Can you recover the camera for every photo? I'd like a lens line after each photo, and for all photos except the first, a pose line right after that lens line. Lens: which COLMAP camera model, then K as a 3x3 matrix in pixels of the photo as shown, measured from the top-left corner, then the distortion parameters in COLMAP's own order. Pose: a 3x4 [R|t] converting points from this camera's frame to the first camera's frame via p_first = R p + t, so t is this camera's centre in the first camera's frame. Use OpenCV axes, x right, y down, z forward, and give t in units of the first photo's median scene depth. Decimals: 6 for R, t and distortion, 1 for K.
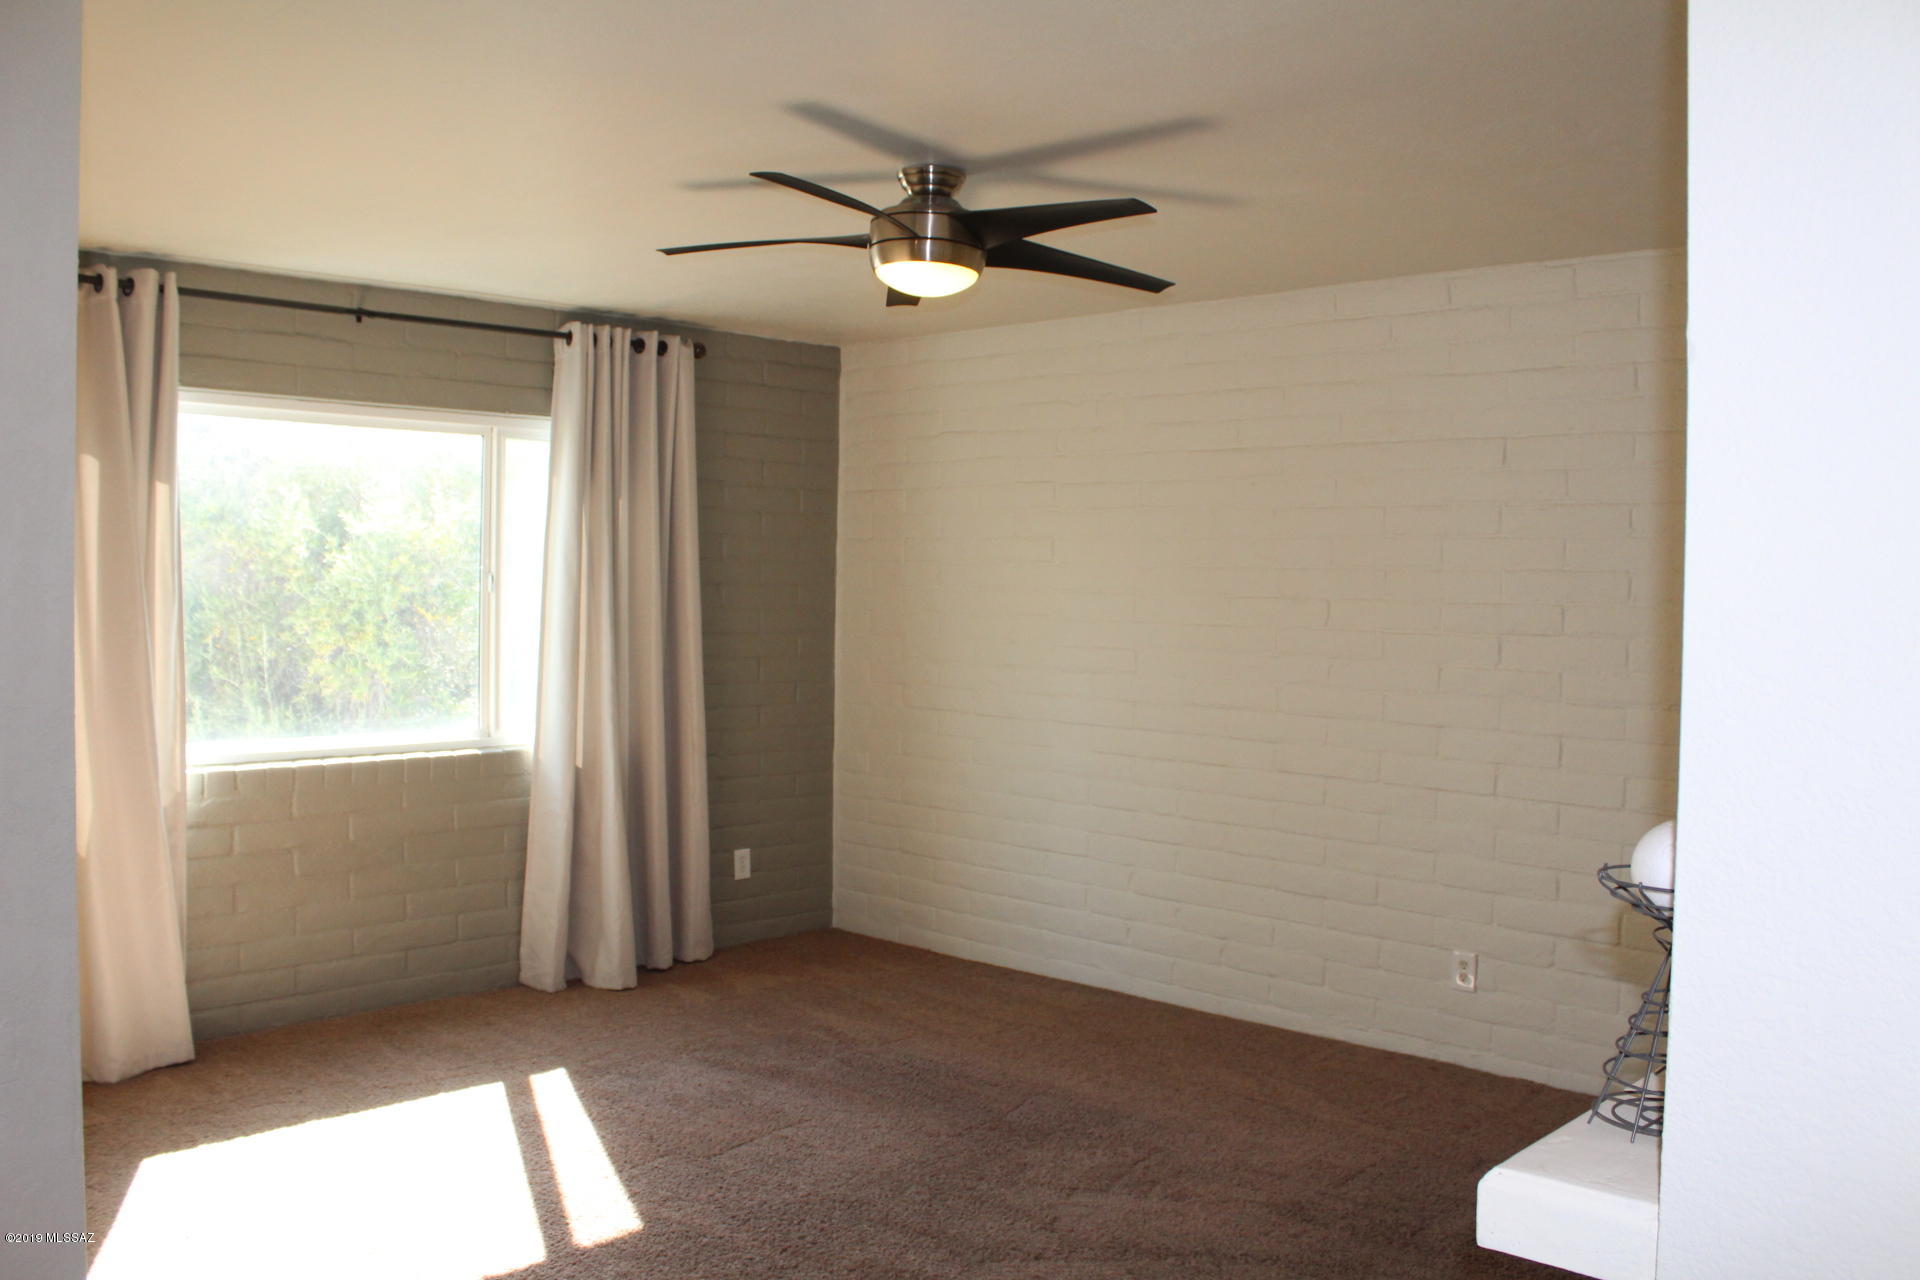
lens RADIAL K [[1602.3, 0, 962.2], [0, 1602.3, 642.9], [0, 0, 1]] dist [-0.153108, 0.126650]
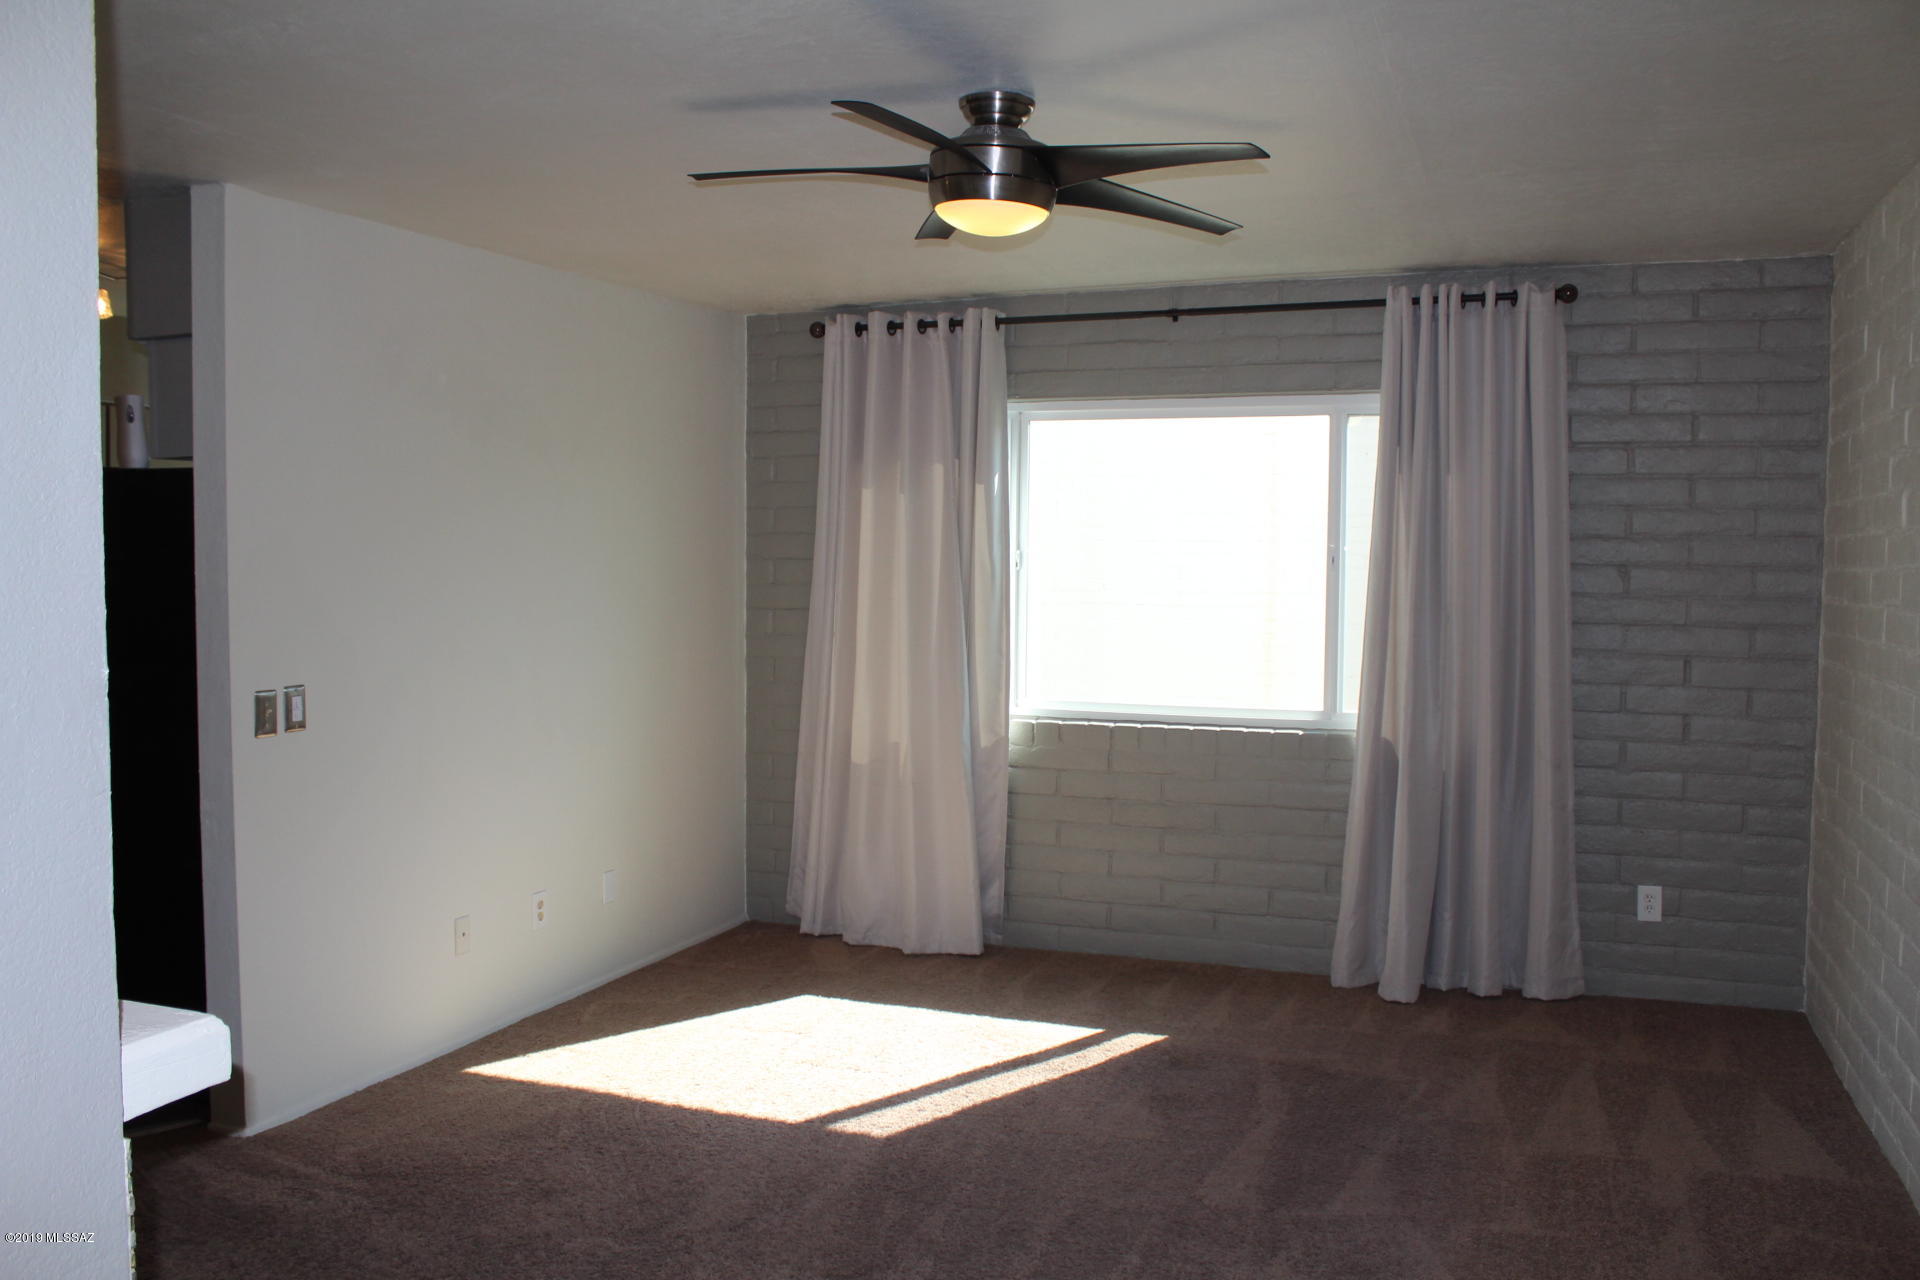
lens RADIAL K [[1602.3, 0, 962.7], [0, 1602.3, 631.9], [0, 0, 1]] dist [-0.153108, 0.126650]
pose [[0.404557, 0.031355, -0.913975, 0.562692], [-0.034611, 0.999221, 0.018959, -0.006614], [0.913858, 0.023963, 0.405327, 0.424081]]
